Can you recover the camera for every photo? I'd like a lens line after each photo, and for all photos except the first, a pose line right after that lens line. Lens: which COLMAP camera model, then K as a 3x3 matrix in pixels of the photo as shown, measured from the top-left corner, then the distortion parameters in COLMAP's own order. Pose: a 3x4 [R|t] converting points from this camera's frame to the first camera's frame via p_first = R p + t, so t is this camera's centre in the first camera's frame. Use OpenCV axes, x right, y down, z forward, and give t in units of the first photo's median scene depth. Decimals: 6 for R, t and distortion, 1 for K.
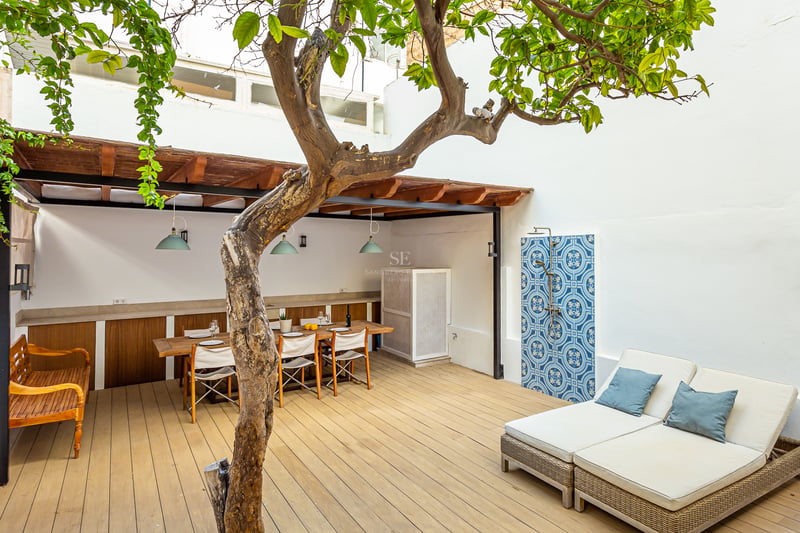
lens RADIAL K [[428.7, 0, 403.2], [0, 428.7, 260.5], [0, 0, 1]] dist [-0.008488, -0.001195]
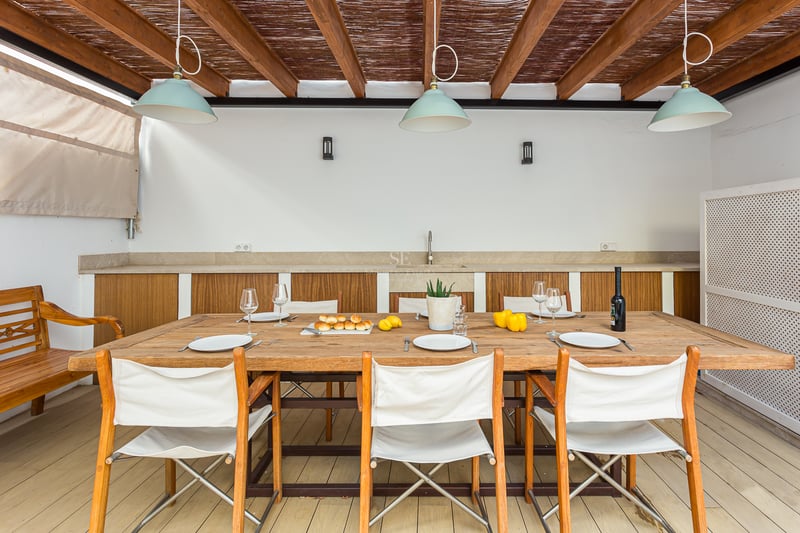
lens RADIAL K [[428.7, 0, 415.1], [0, 428.7, 218.7], [0, 0, 1]] dist [-0.008488, -0.001195]
pose [[0.837532, -0.013253, -0.546227, -0.064175], [-0.004289, 0.999516, -0.030827, 0.063862], [0.546371, 0.028161, 0.837070, 0.530541]]
